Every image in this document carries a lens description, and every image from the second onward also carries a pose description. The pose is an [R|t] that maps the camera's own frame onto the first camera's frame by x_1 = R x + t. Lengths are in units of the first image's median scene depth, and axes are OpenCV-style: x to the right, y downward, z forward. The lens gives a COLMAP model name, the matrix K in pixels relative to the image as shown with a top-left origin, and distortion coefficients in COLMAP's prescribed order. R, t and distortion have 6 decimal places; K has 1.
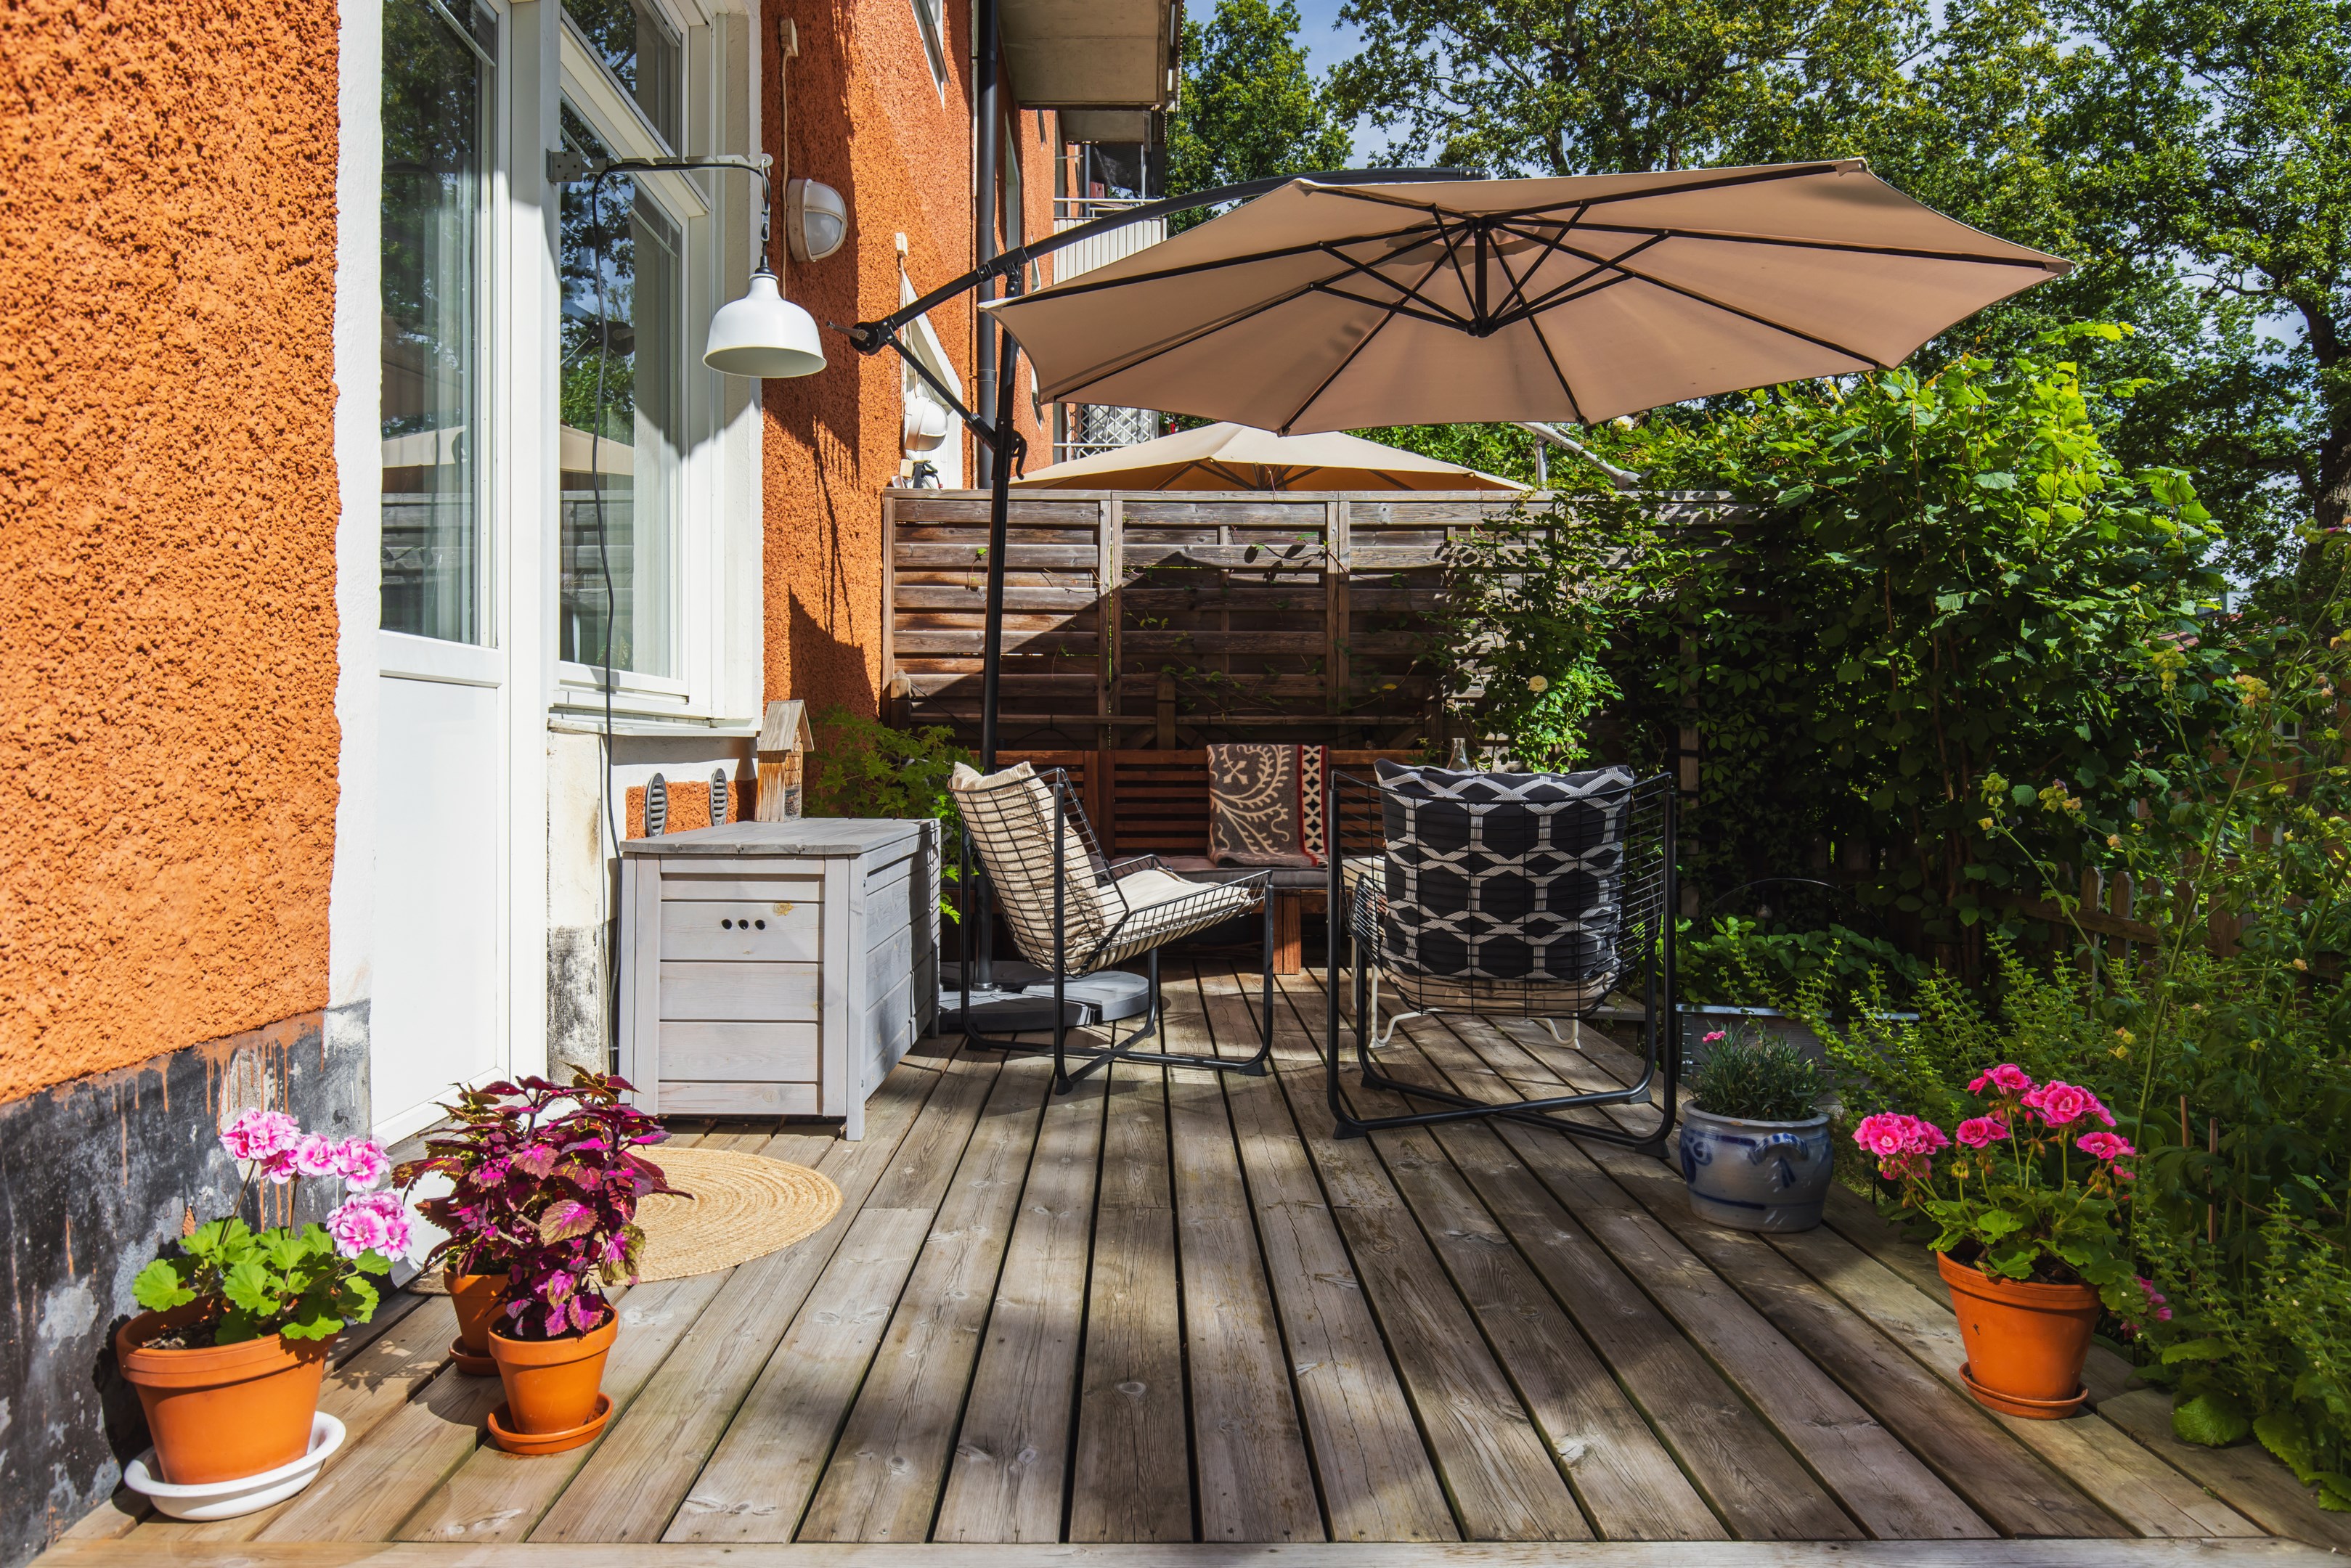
lens RADIAL K [[1628.7, 0, 1175.9], [0, 1628.7, 727.0], [0, 0, 1]] dist [-0.002407, -0.000339]
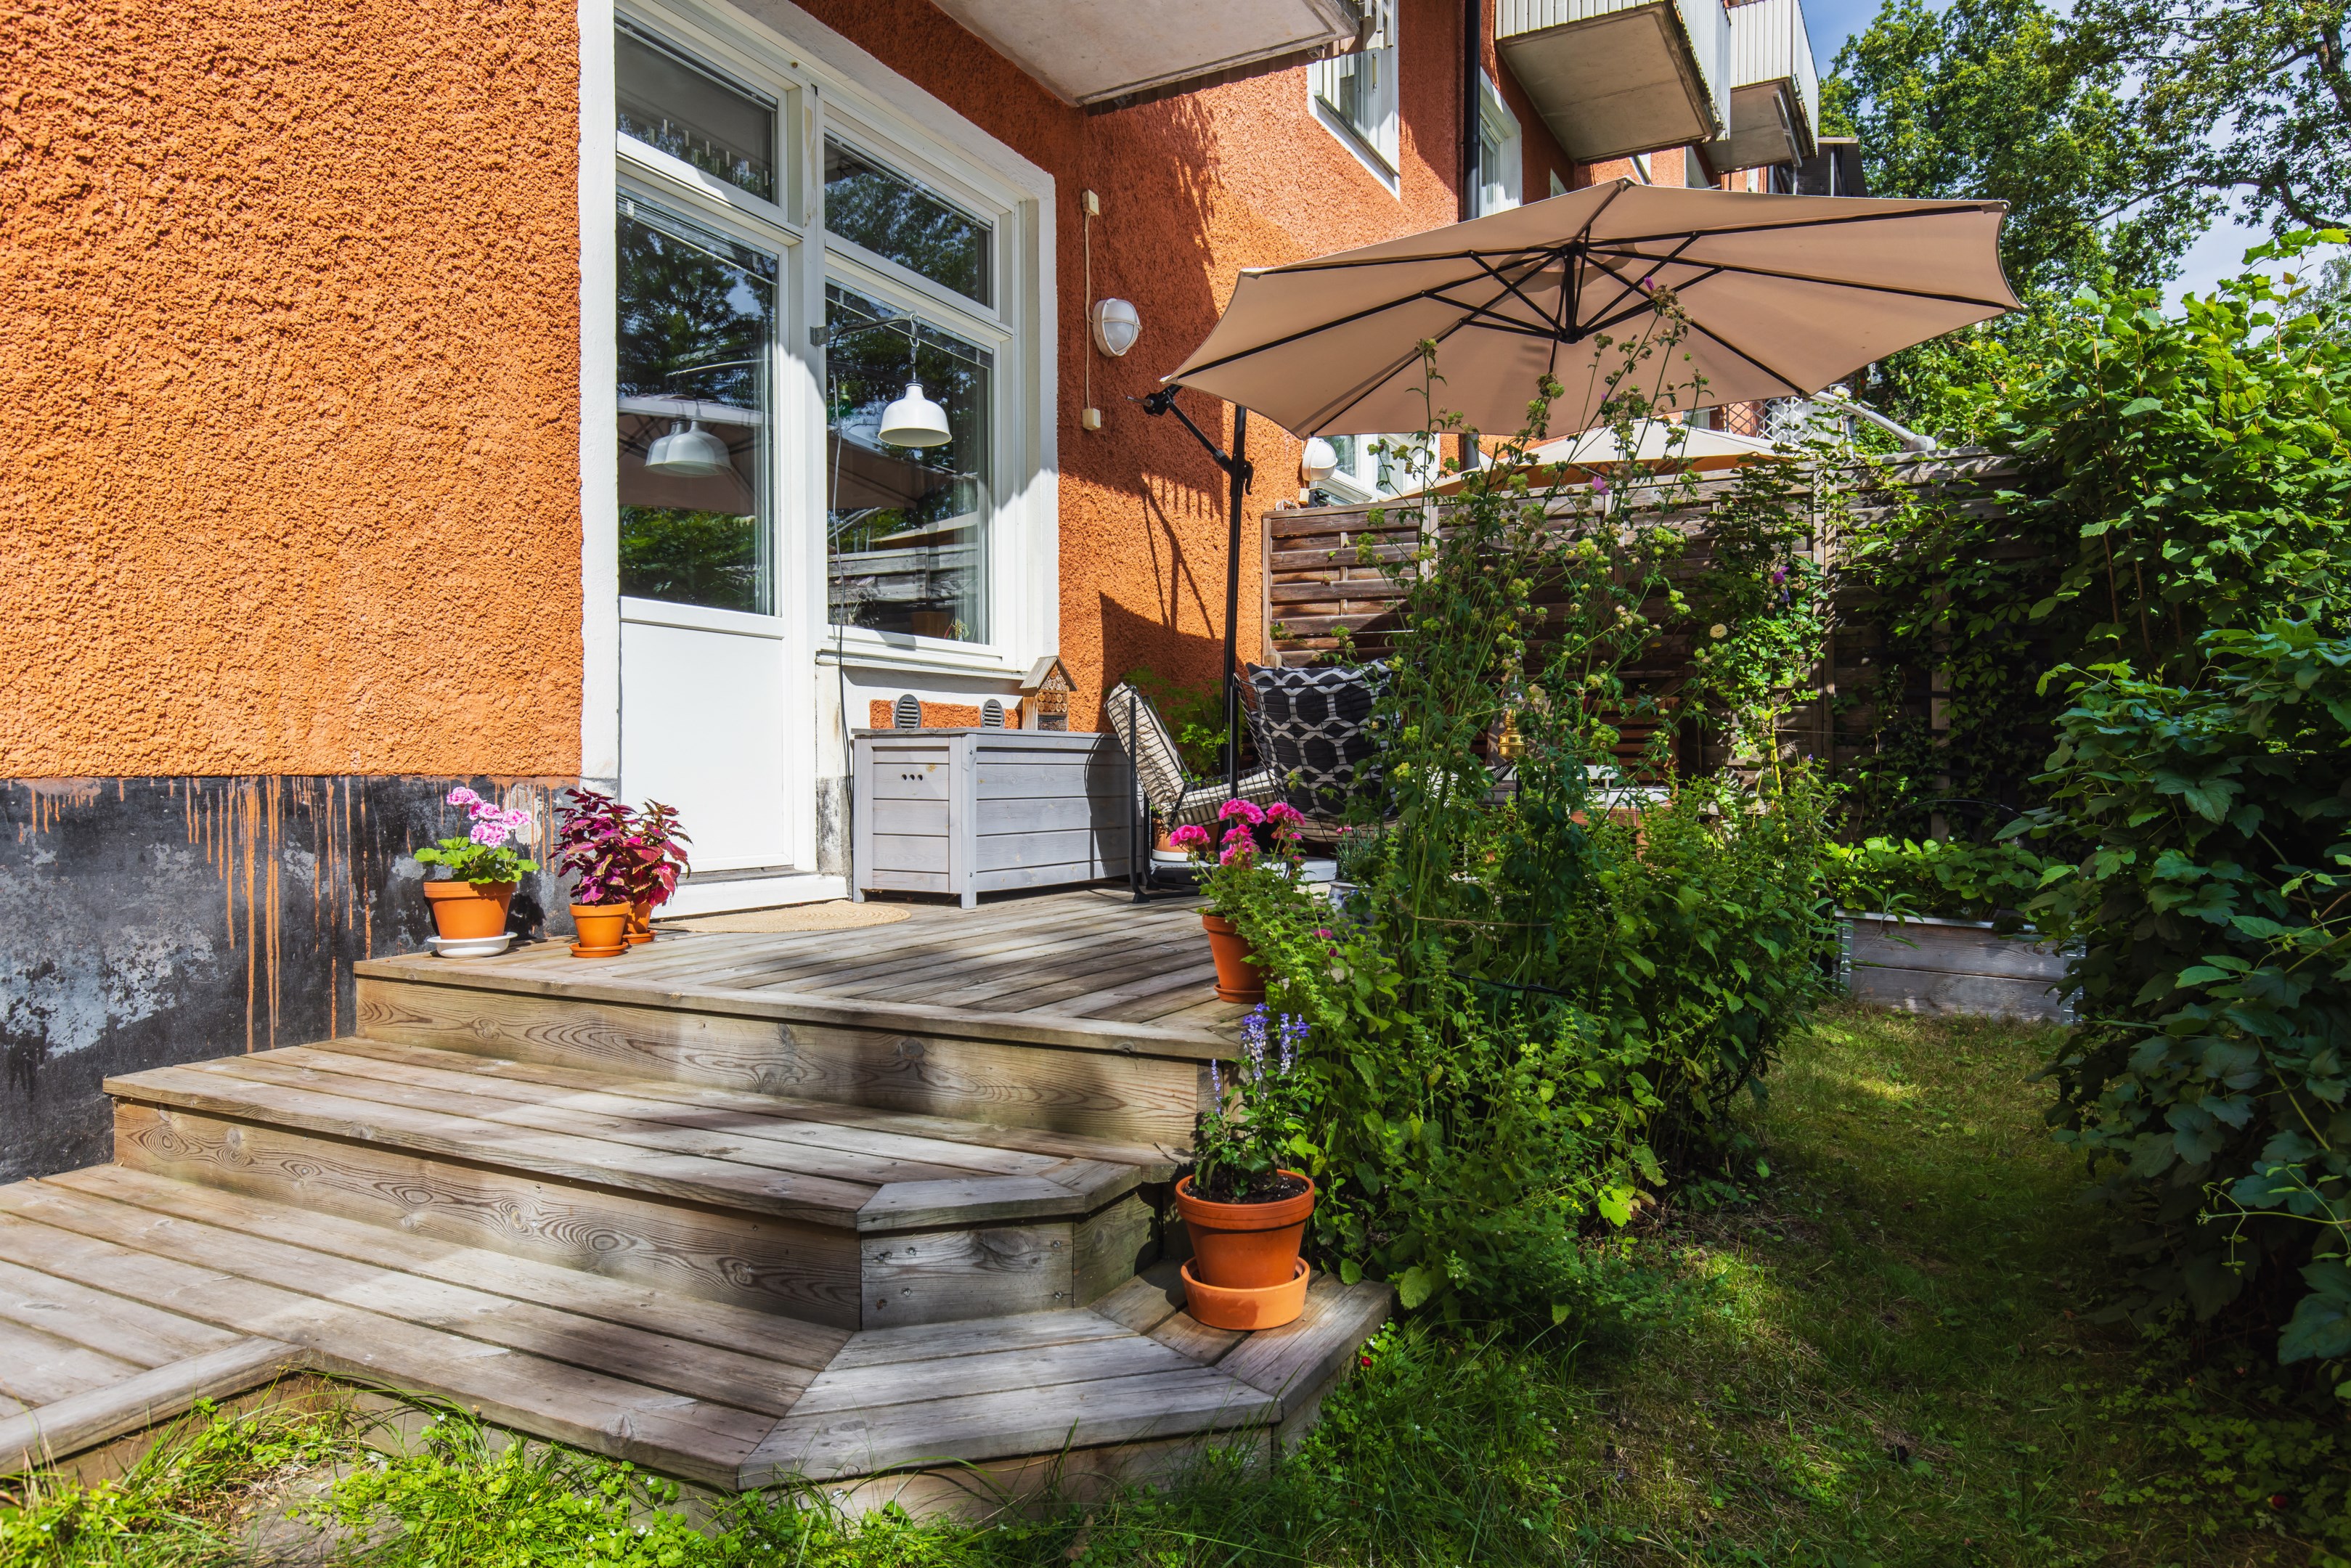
lens RADIAL K [[1493.5, 0, 1175.1], [0, 1493.5, 787.5], [0, 0, 1]] dist [-0.000126, -0.003719]
pose [[0.872759, 0.001273, -0.488150, 0.727888], [0.011095, 0.999687, 0.022444, 0.102029], [0.488026, -0.025004, 0.872471, -0.204898]]
